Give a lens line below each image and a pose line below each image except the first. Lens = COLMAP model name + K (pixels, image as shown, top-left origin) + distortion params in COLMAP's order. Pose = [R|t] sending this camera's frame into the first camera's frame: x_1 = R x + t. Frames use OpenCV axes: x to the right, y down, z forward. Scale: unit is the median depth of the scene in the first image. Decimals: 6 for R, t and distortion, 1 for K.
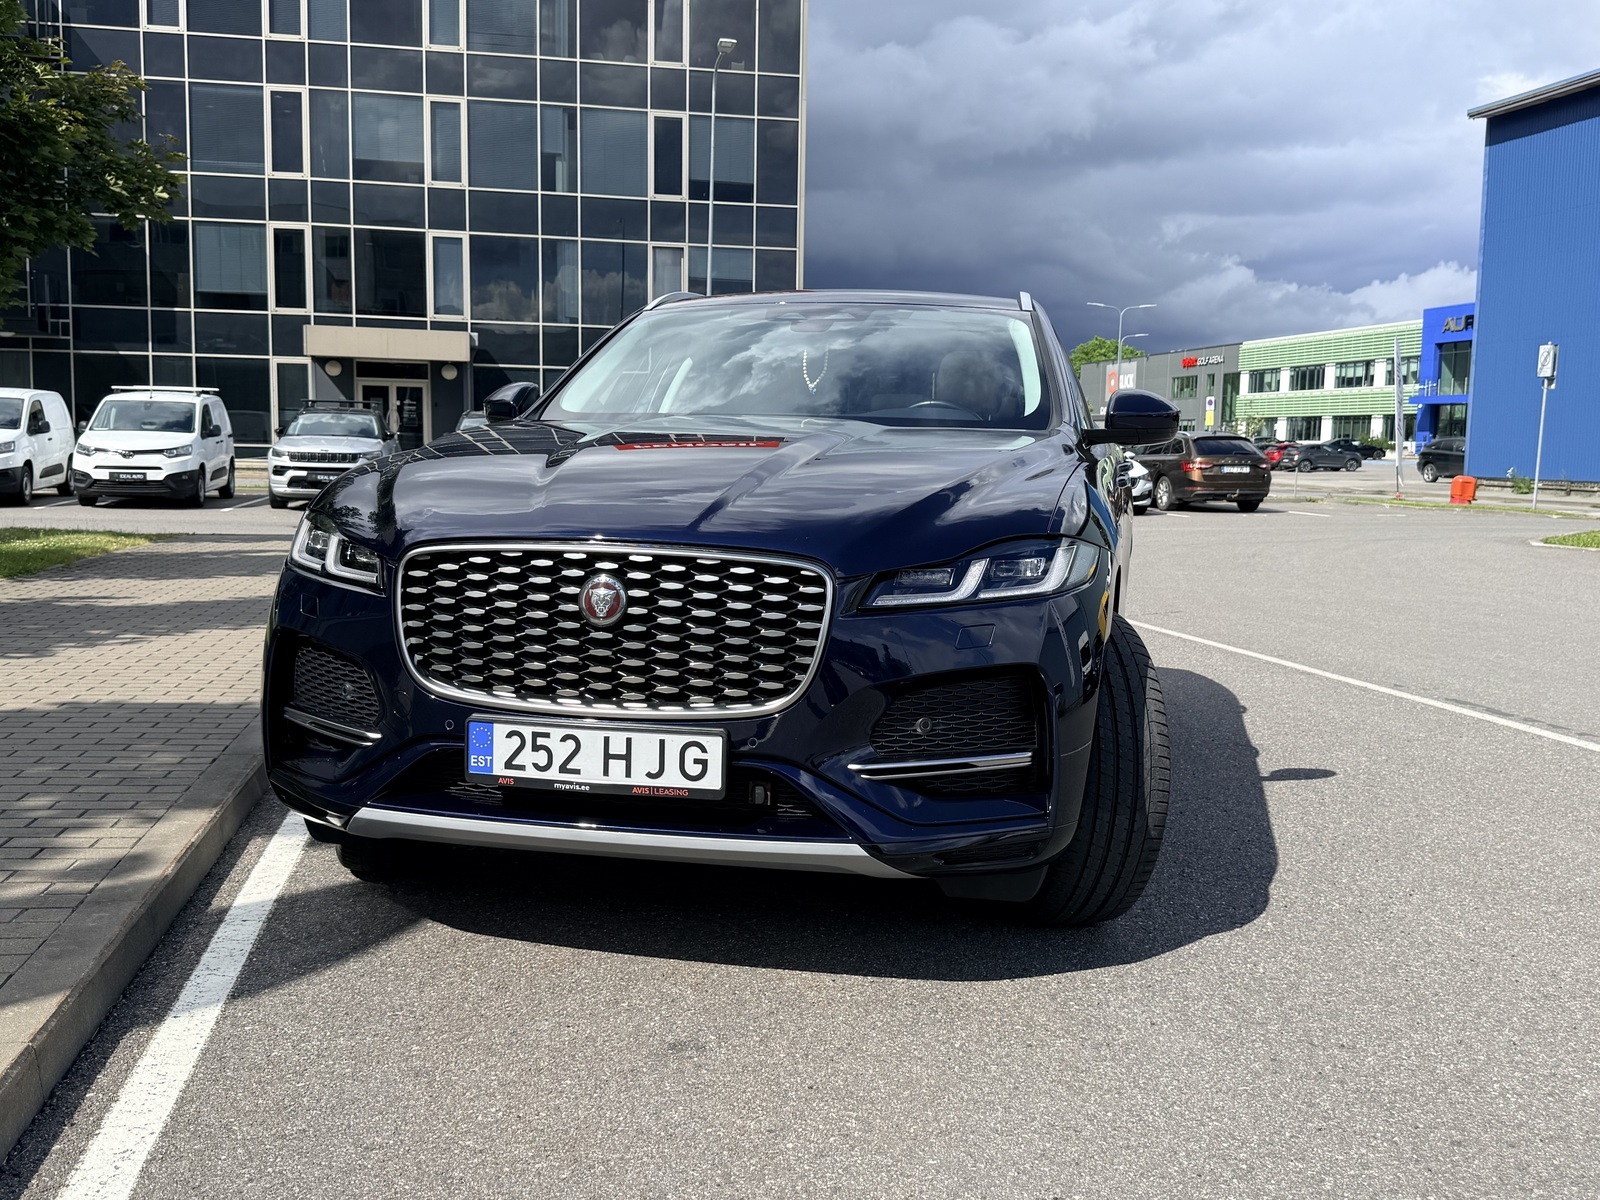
lens RADIAL K [[1508.2, 0, 805.2], [0, 1508.2, 600.7], [0, 0, 1]] dist [0.103594, -0.219225]
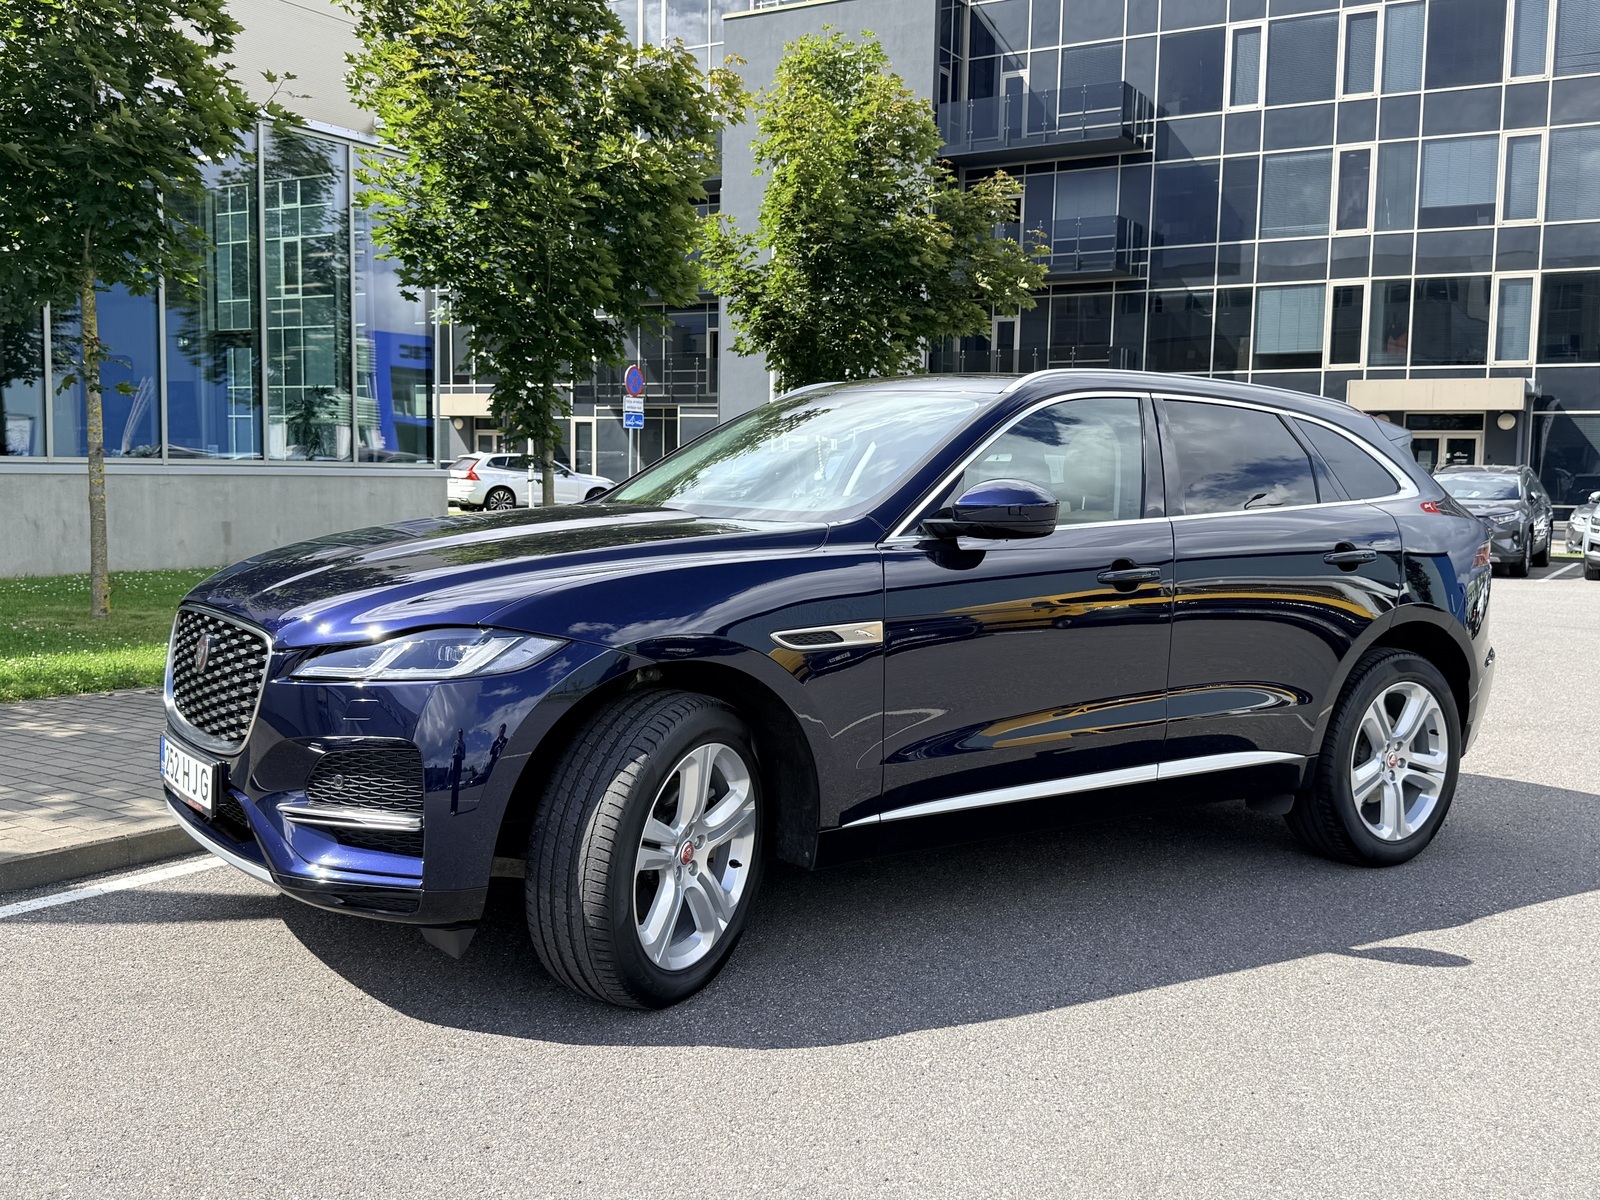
lens RADIAL K [[1508.2, 0, 805.2], [0, 1508.2, 600.7], [0, 0, 1]] dist [0.103594, -0.219225]
pose [[0.741131, 0.048840, -0.669581, 0.079356], [-0.071058, 0.997455, -0.005896, -0.005306], [0.667589, 0.051949, 0.742716, 0.025412]]
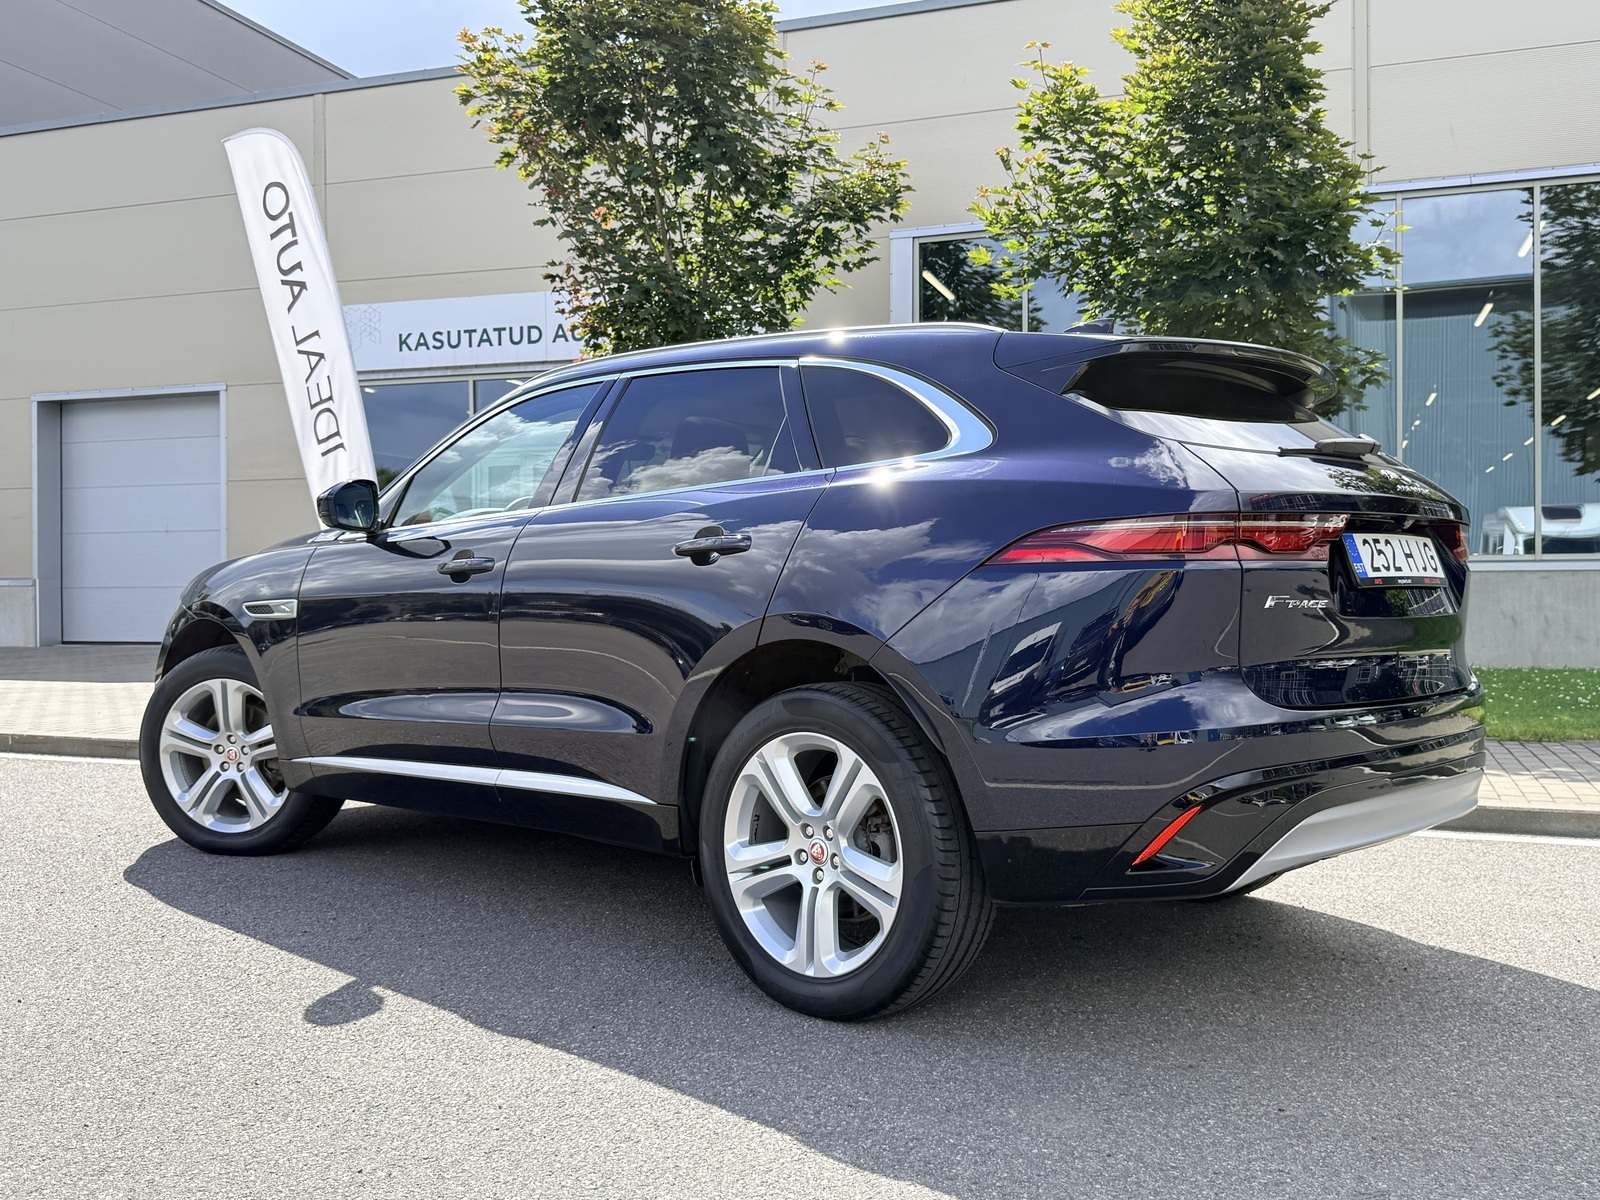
lens RADIAL K [[1444.4, 0, 800.0], [0, 1444.4, 600.0], [0, 0, 1]] dist [0.151751, -0.281850]
pose [[-0.495959, -0.017430, -0.868171, 0.101117], [-0.094161, 0.994983, 0.033815, -0.012624], [0.863226, 0.098519, -0.495112, 0.190253]]
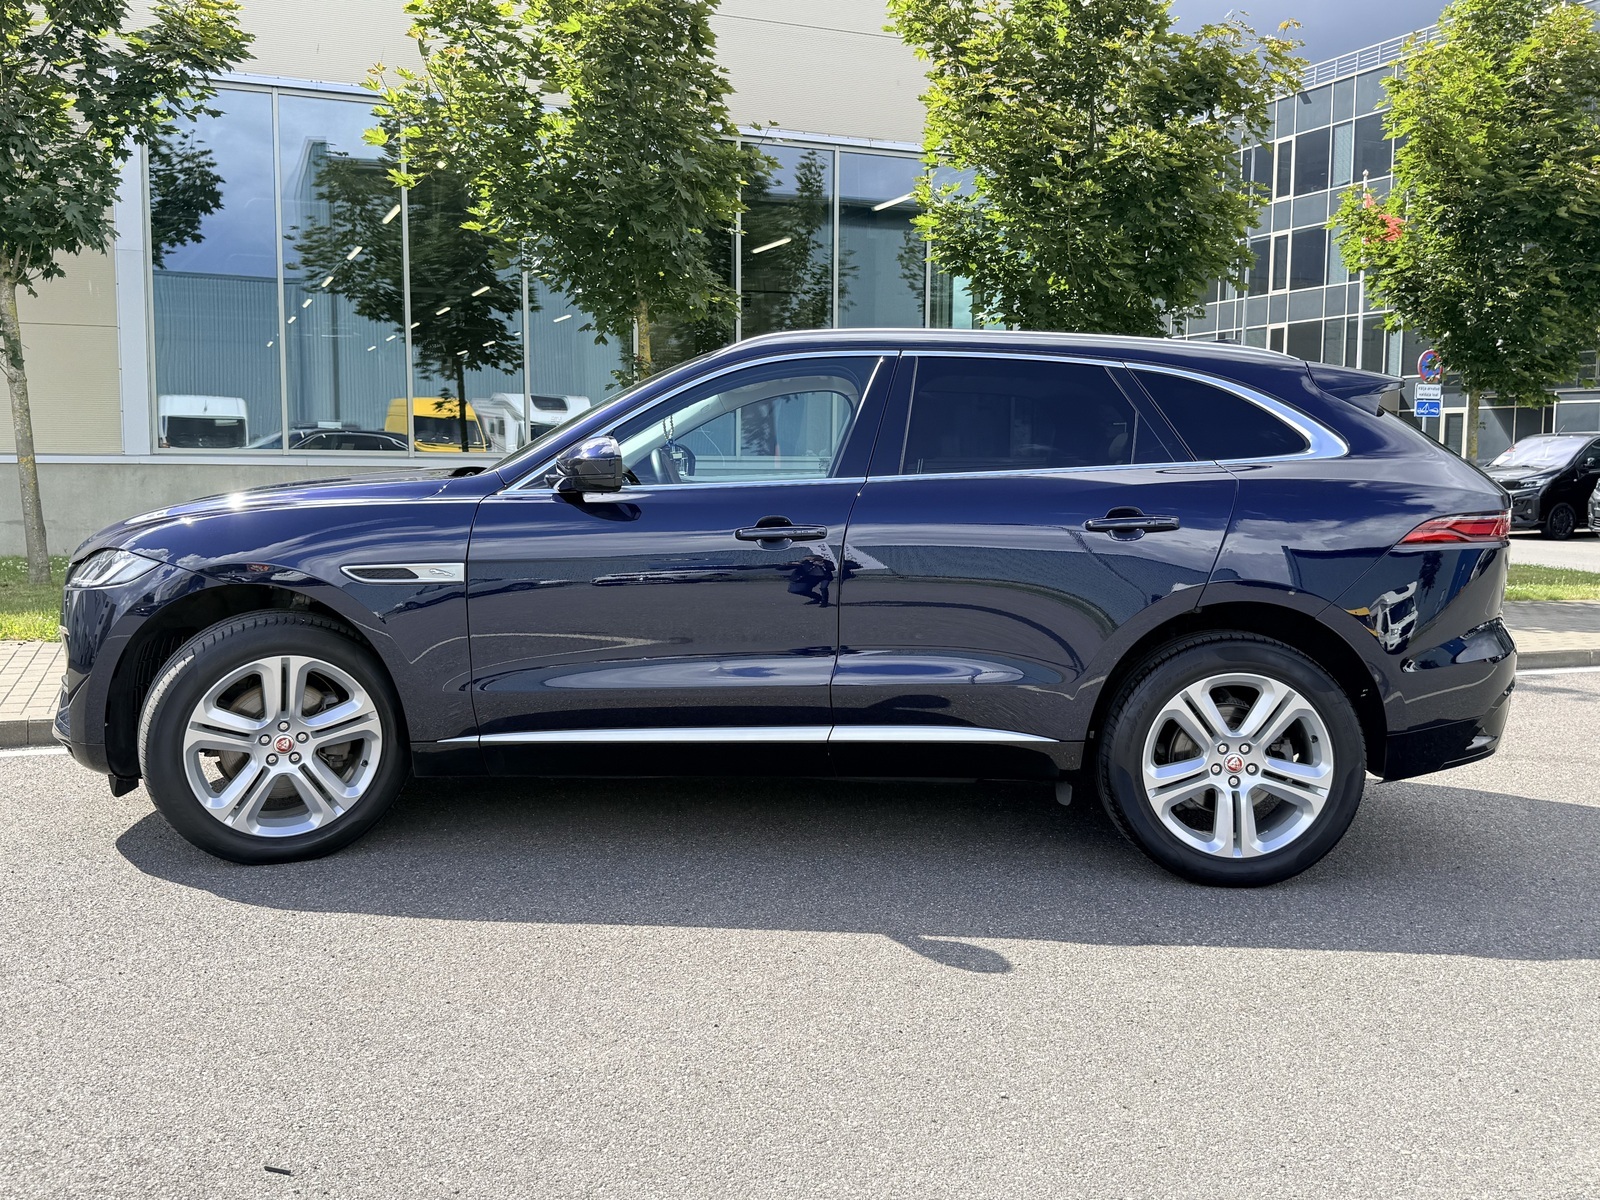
lens RADIAL K [[1444.4, 0, 800.0], [0, 1444.4, 600.0], [0, 0, 1]] dist [0.151751, -0.281850]
pose [[0.211519, 0.070700, -0.974813, 0.125083], [-0.101653, 0.993563, 0.050002, -0.009883], [0.972073, 0.088516, 0.217344, 0.099463]]
